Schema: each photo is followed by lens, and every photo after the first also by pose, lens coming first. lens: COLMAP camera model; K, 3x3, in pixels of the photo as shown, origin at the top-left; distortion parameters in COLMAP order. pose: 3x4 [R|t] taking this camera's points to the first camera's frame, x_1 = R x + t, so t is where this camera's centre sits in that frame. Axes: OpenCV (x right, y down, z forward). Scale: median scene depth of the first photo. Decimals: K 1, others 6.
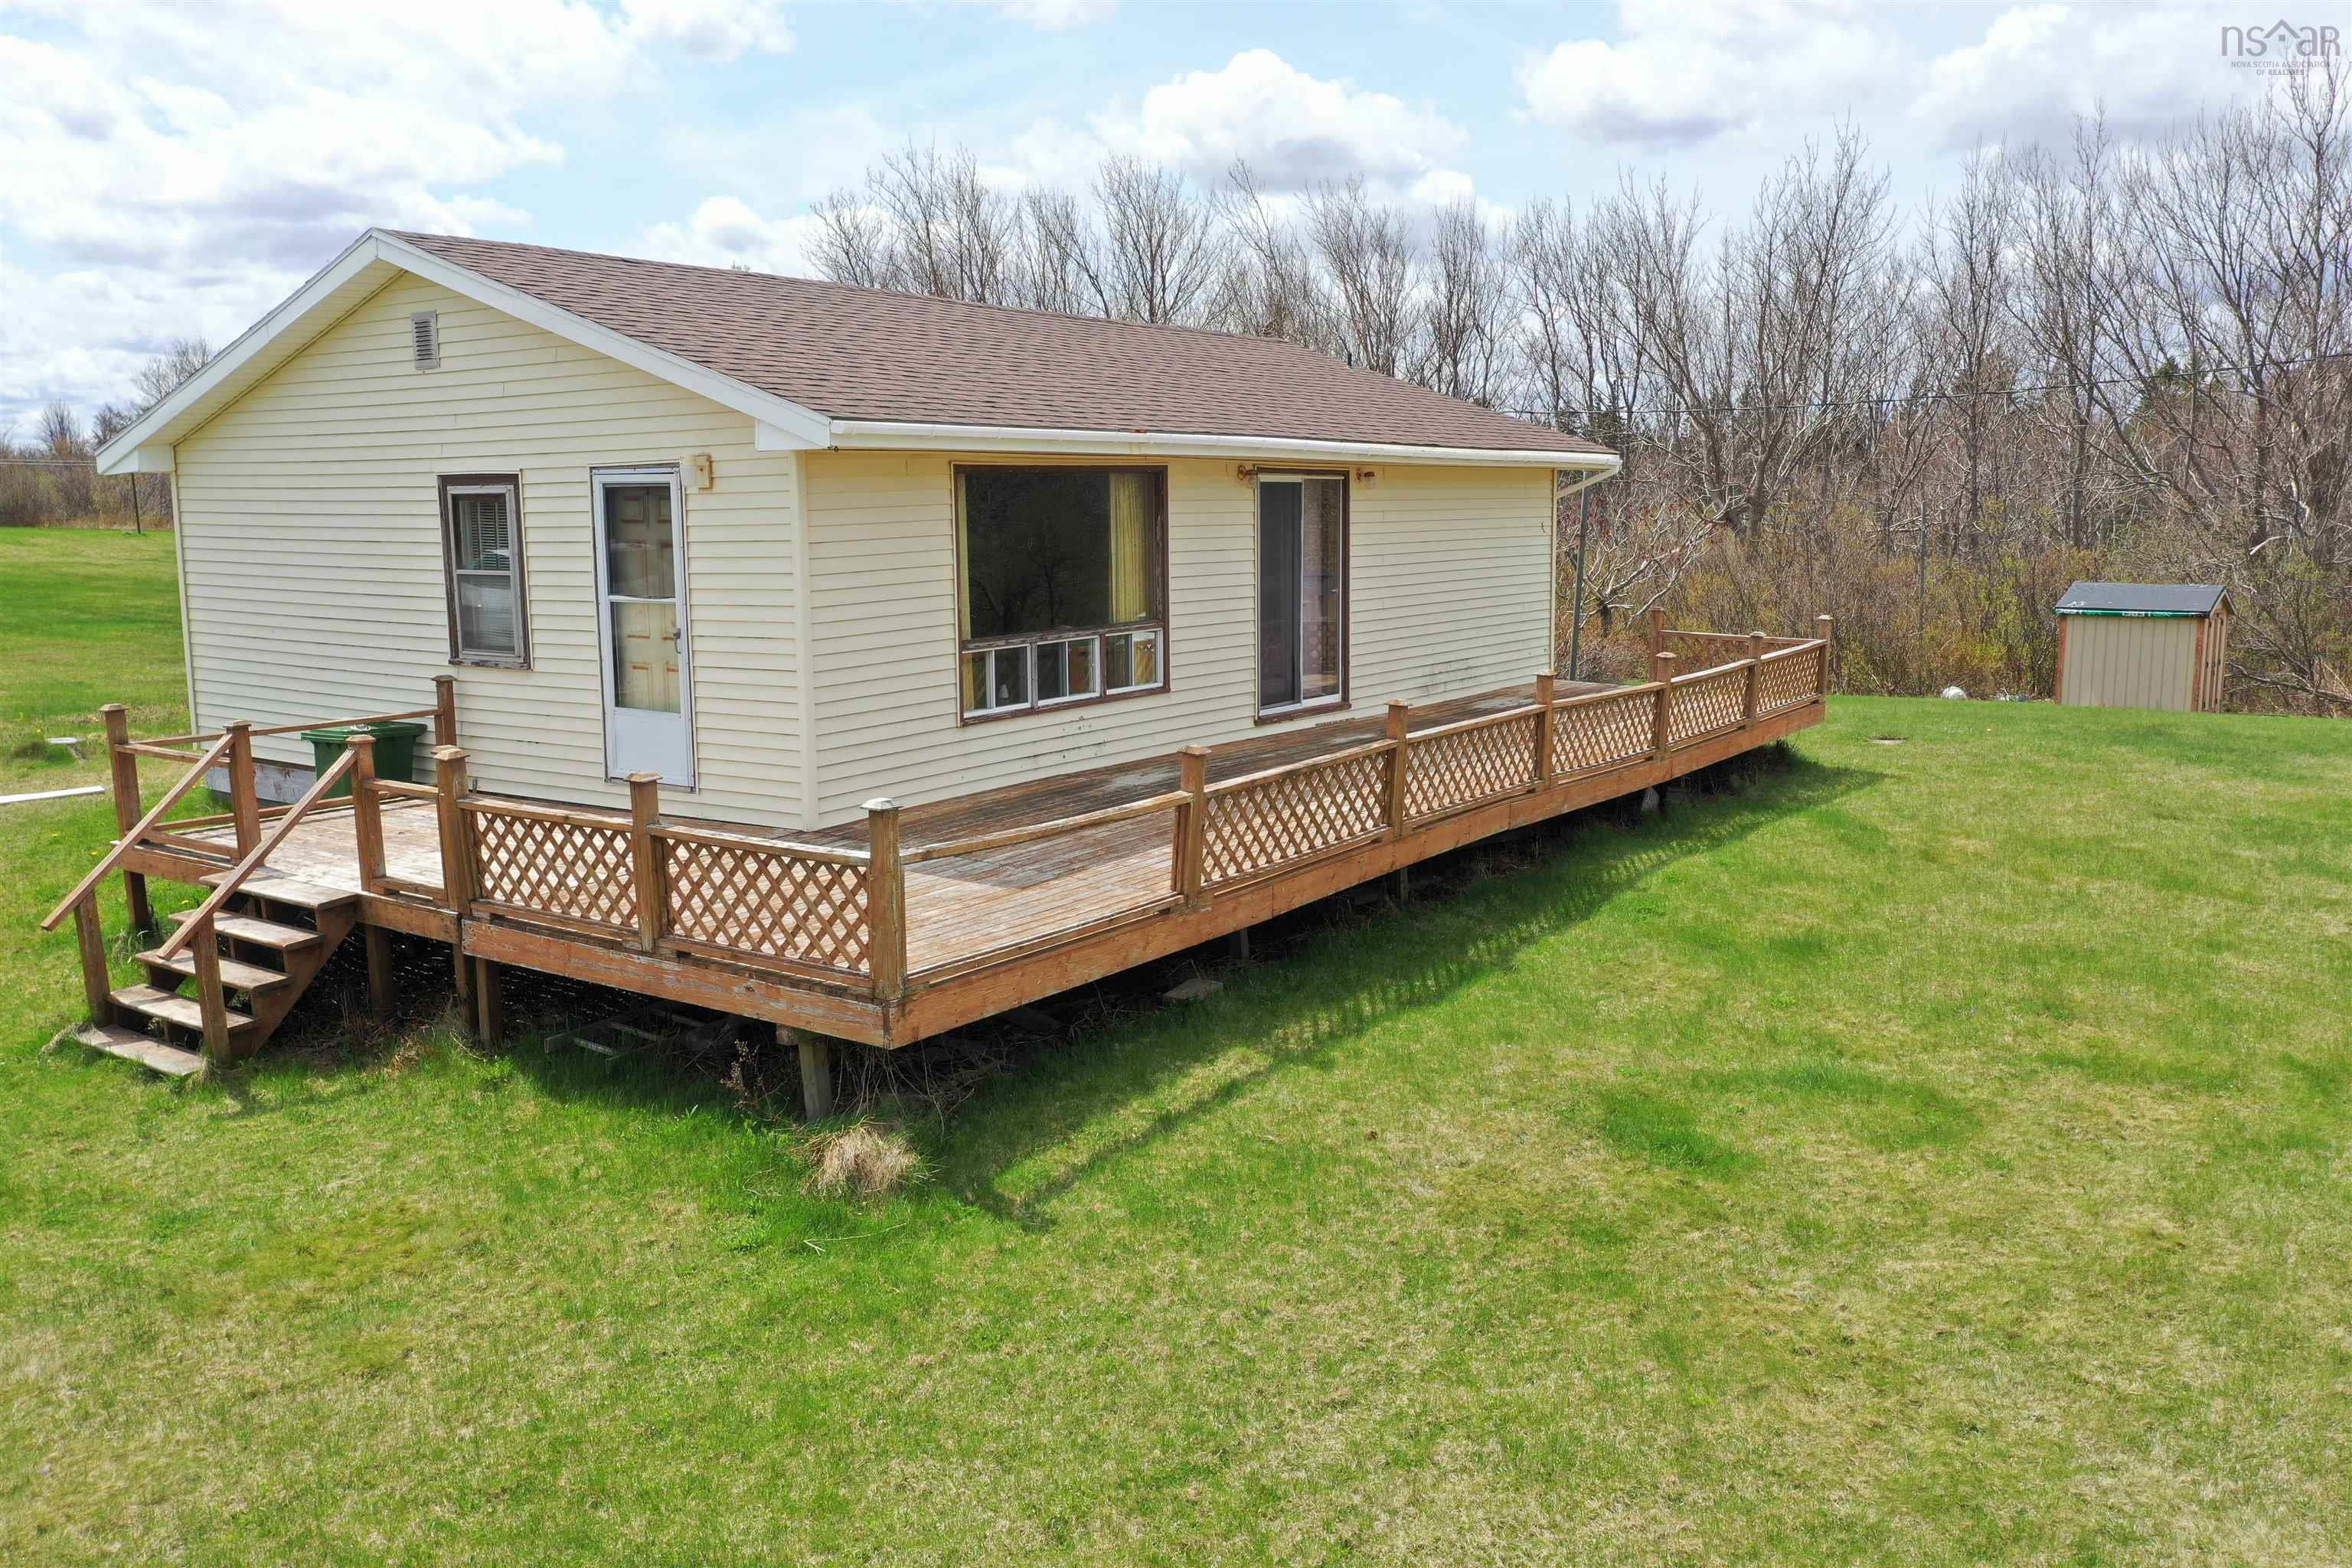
lens RADIAL K [[1873.3, 0, 1176.0], [0, 1873.3, 784.0], [0, 0, 1]] dist [-0.008662, 0.006380]
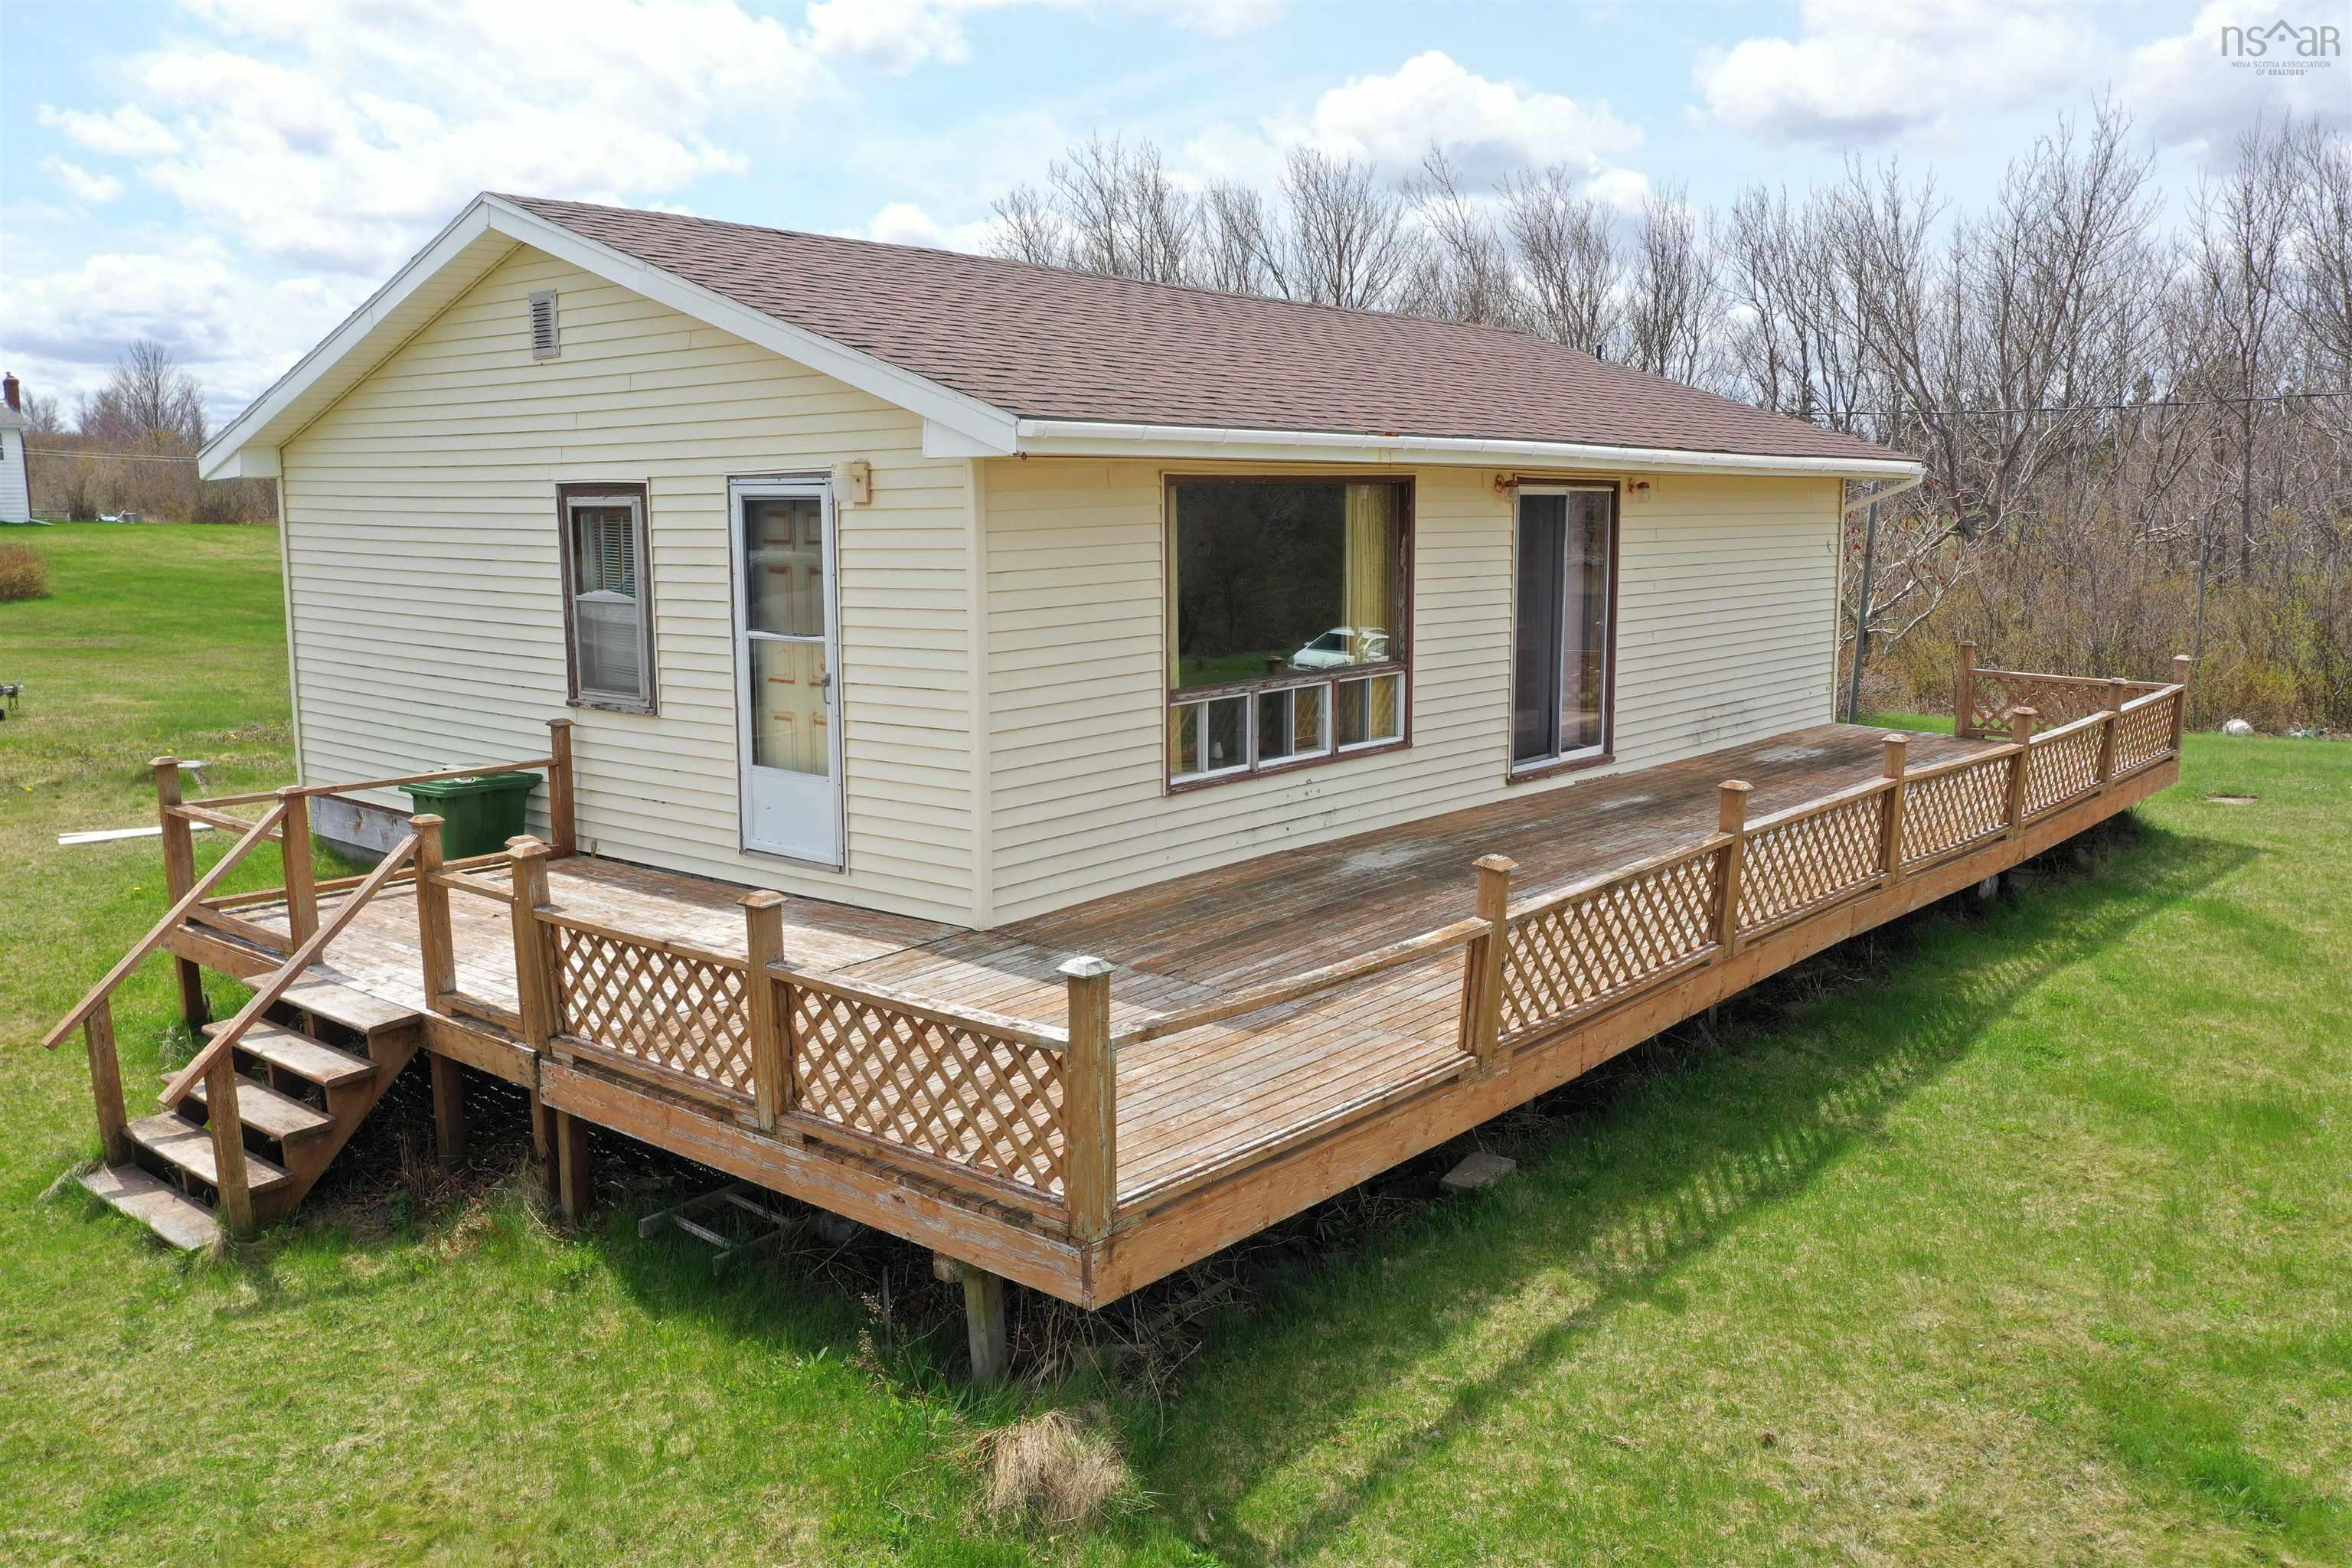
lens RADIAL K [[1873.3, 0, 1176.0], [0, 1873.3, 784.0], [0, 0, 1]] dist [-0.008662, 0.006380]
pose [[0.995964, 0.018160, -0.087897, -0.041681], [-0.018233, 0.999834, -0.000020, -0.038102], [0.087882, 0.001622, 0.996130, 0.200091]]
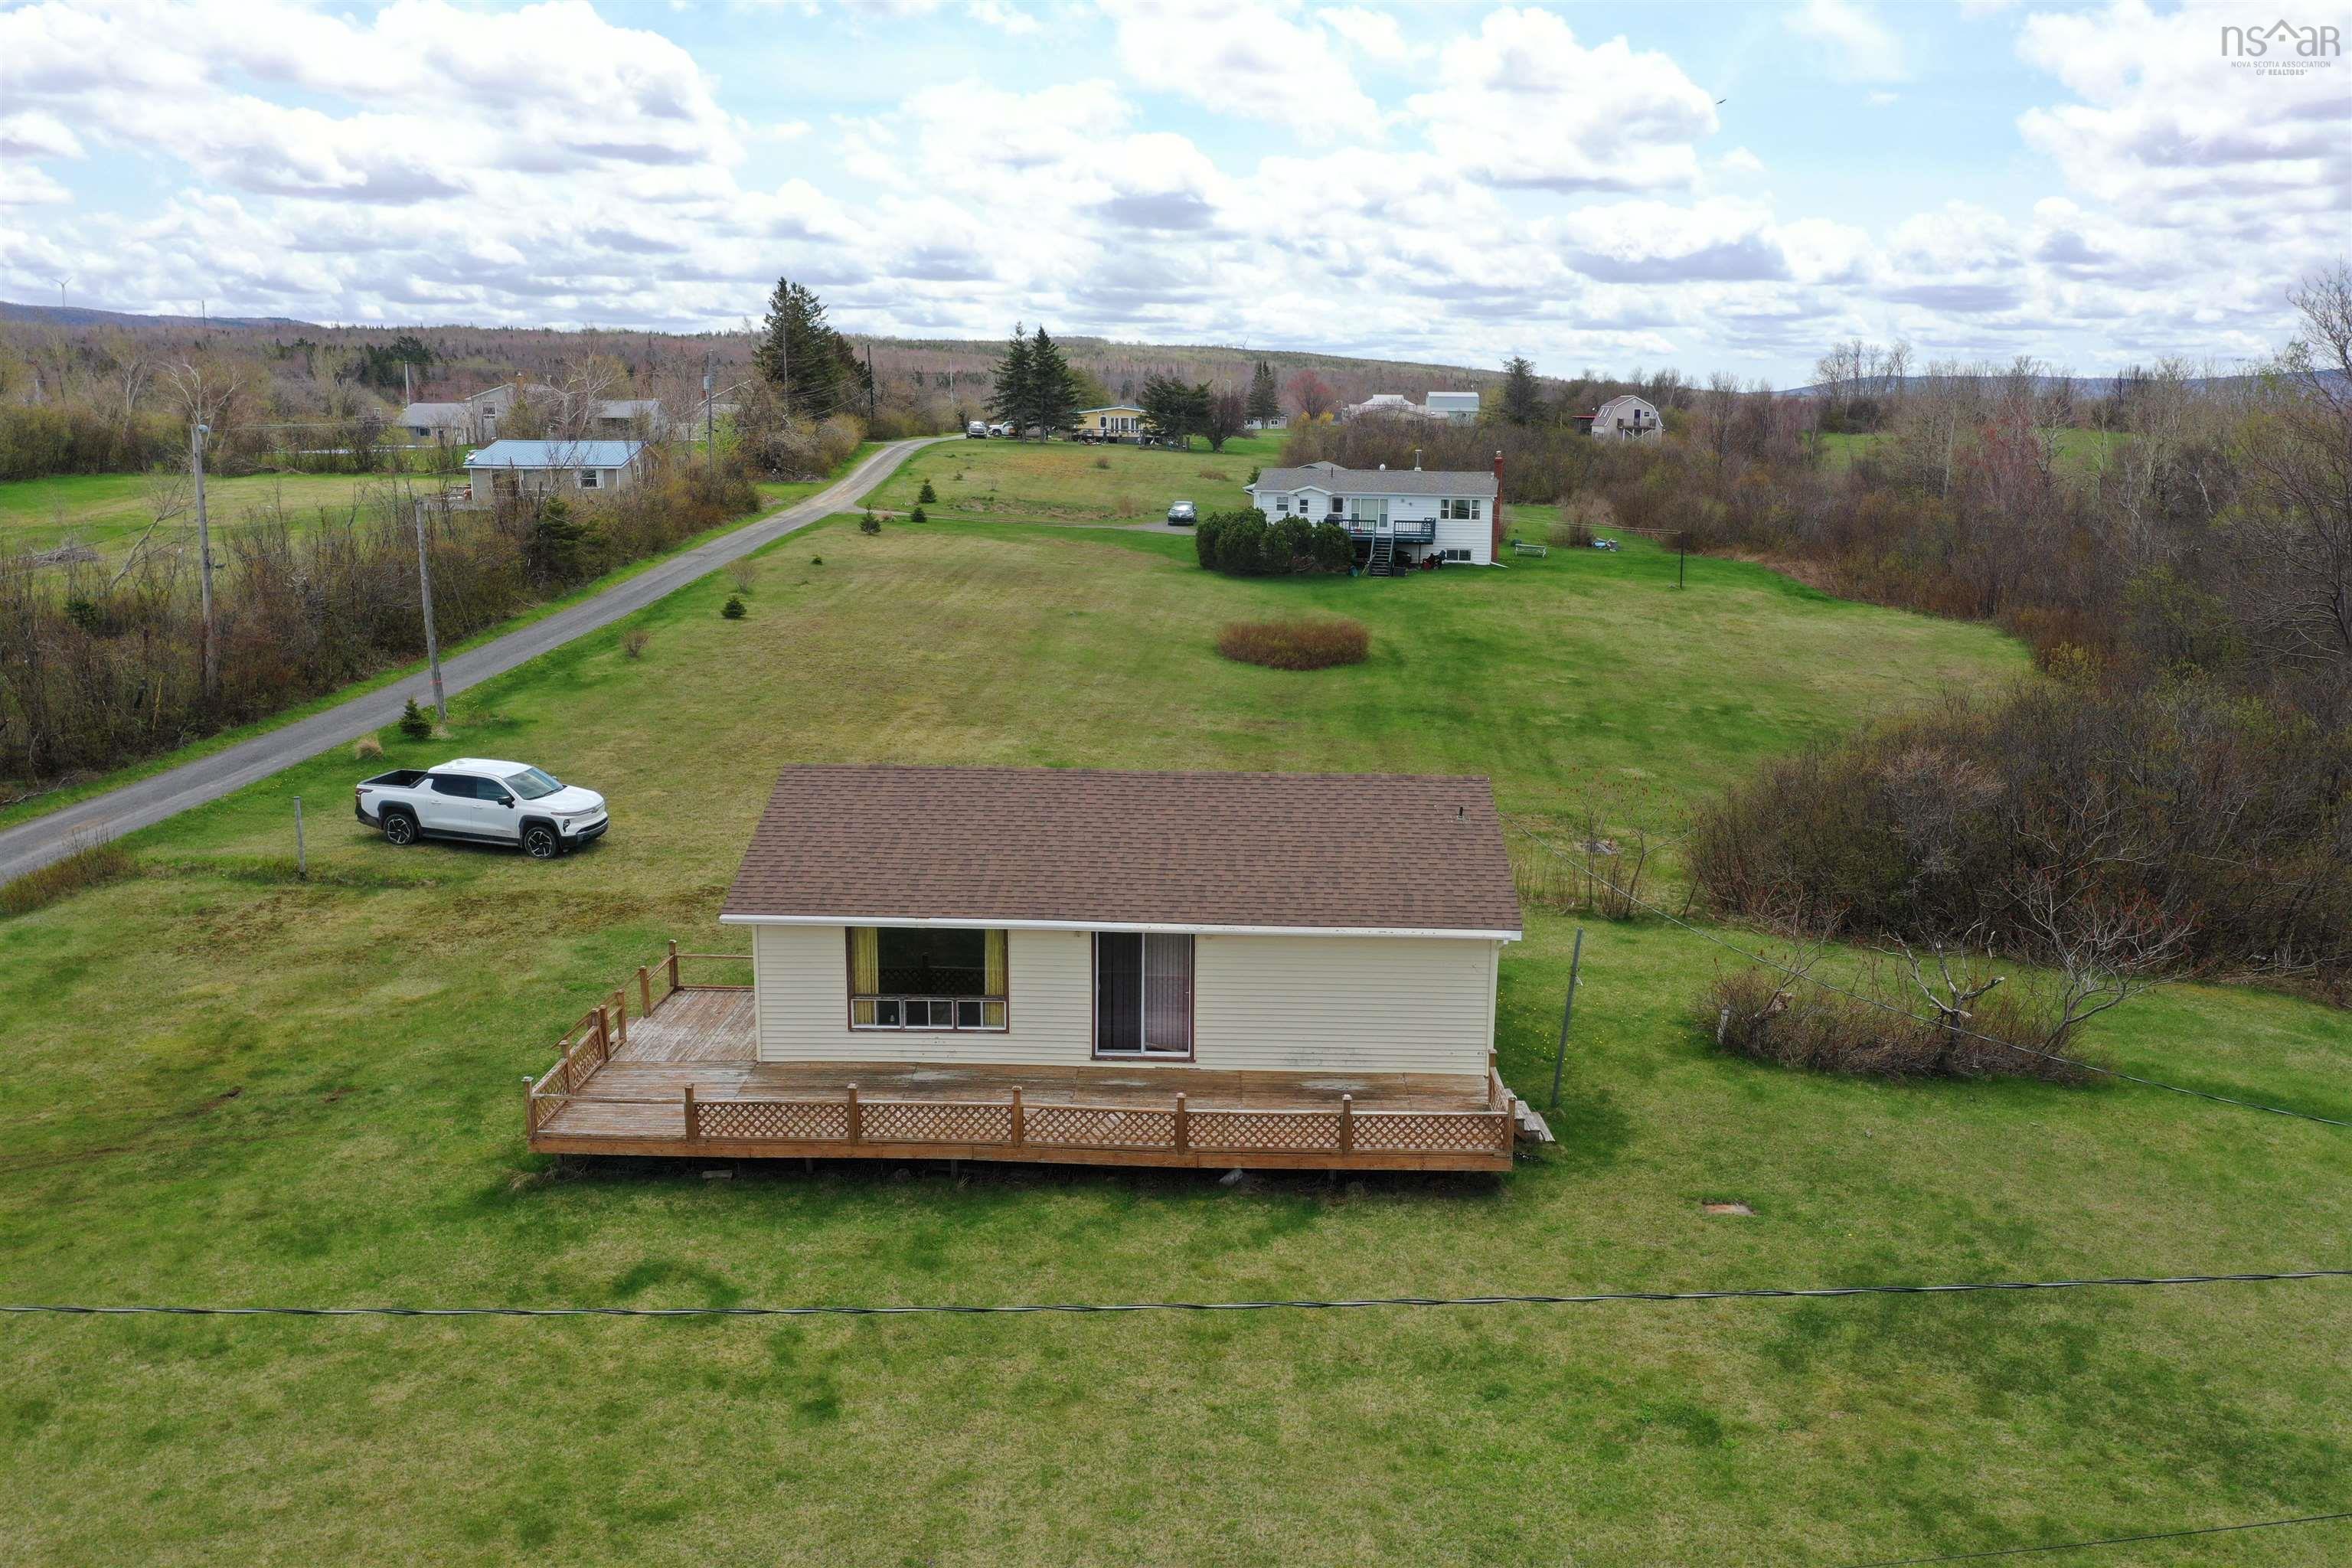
lens RADIAL K [[1913.9, 0, 1176.0], [0, 1913.9, 784.0], [0, 0, 1]] dist [-0.014484, -0.003412]
pose [[0.544601, 0.186854, -0.817616, 2.033283], [-0.138589, 0.981514, 0.131998, -0.719441], [0.827166, 0.041426, 0.560429, 0.029468]]
